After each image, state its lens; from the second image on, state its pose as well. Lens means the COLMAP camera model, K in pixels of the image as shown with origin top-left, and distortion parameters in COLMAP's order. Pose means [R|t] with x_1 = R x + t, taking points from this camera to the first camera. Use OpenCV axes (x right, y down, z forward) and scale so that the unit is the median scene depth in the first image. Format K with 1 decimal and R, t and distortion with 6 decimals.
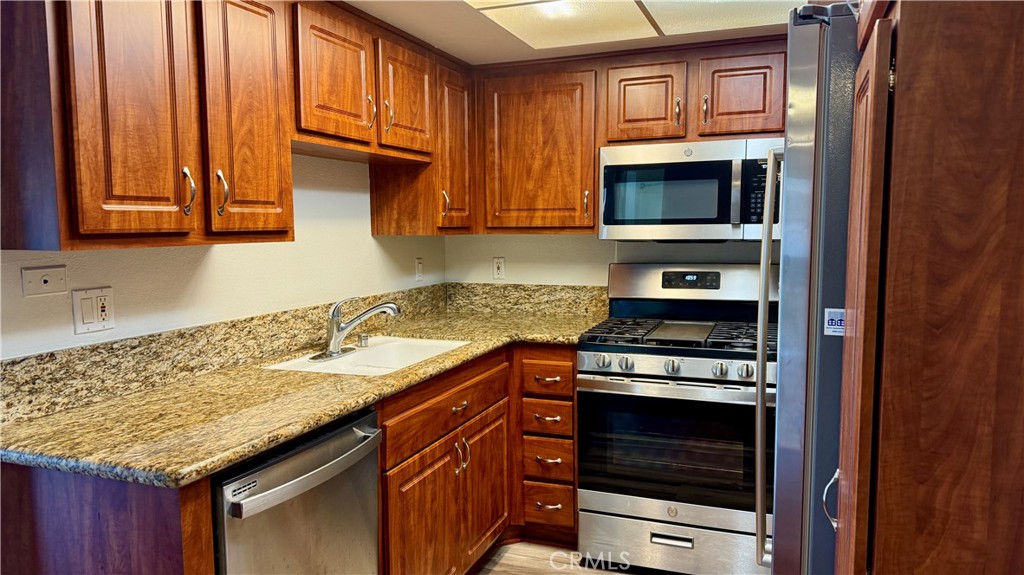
lens RADIAL K [[696.5, 0, 514.4], [0, 696.5, 293.0], [0, 0, 1]] dist [0.091569, -0.048622]
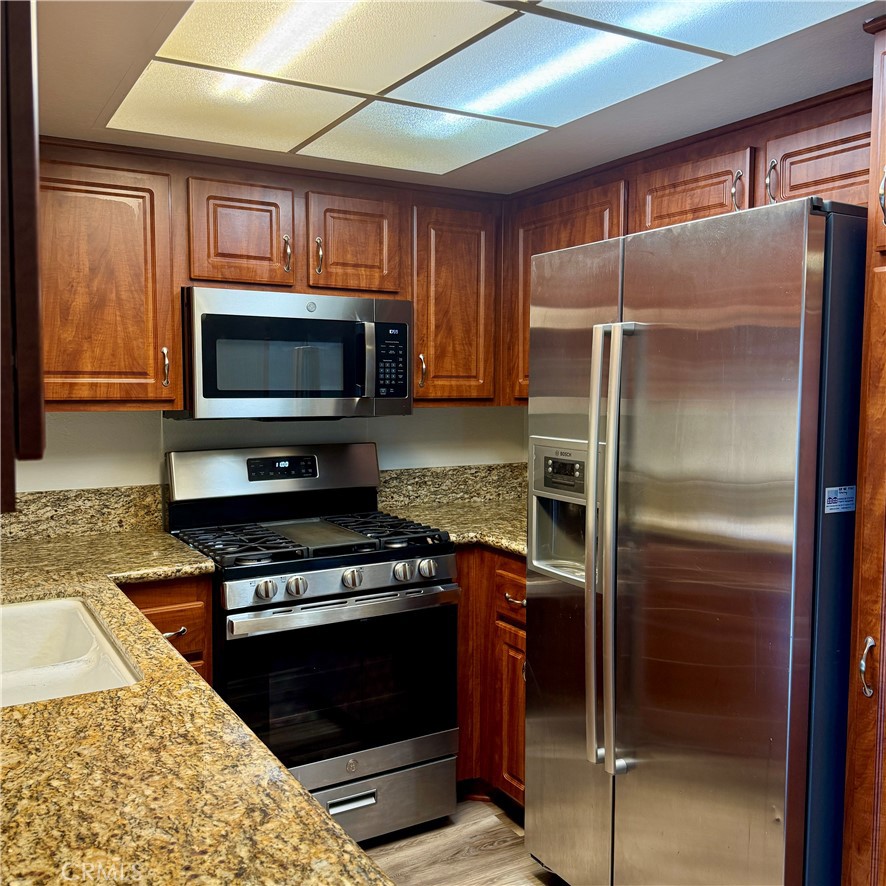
lens RADIAL K [[862.2, 0, 448.6], [0, 862.2, 445.1], [0, 0, 1]] dist [0.059989, 0.000000]
pose [[0.631668, -0.047050, 0.773810, -0.420366], [0.069234, 0.997592, 0.004140, -0.039181], [-0.772141, 0.050959, 0.633404, 0.279172]]
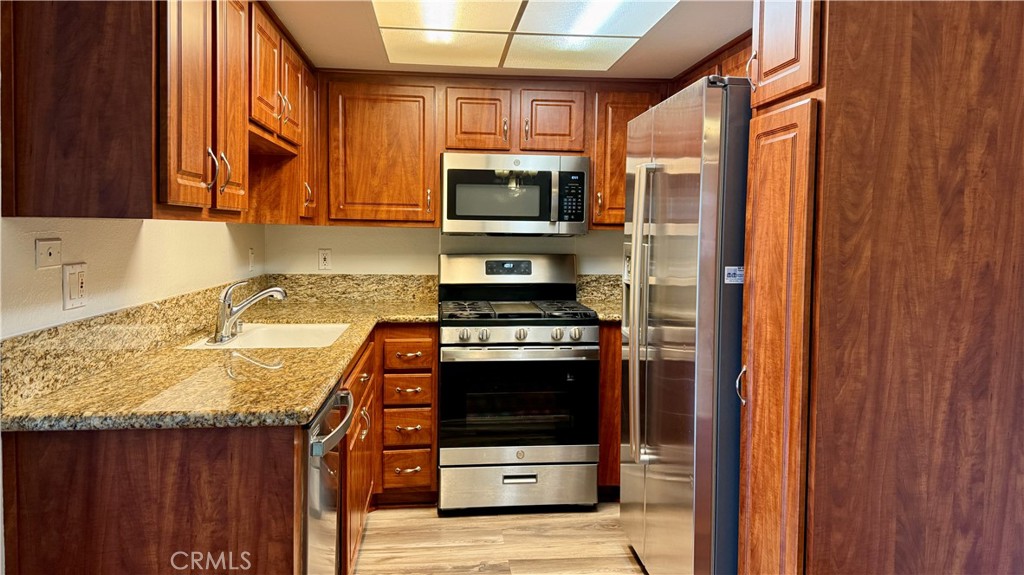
lens RADIAL K [[696.5, 0, 511.2], [0, 696.5, 266.1], [0, 0, 1]] dist [0.091569, -0.048622]
pose [[0.893868, -0.003963, 0.448313, -0.318032], [0.025893, 0.998748, -0.042797, 0.034797], [-0.447582, 0.049863, 0.892851, -0.083953]]
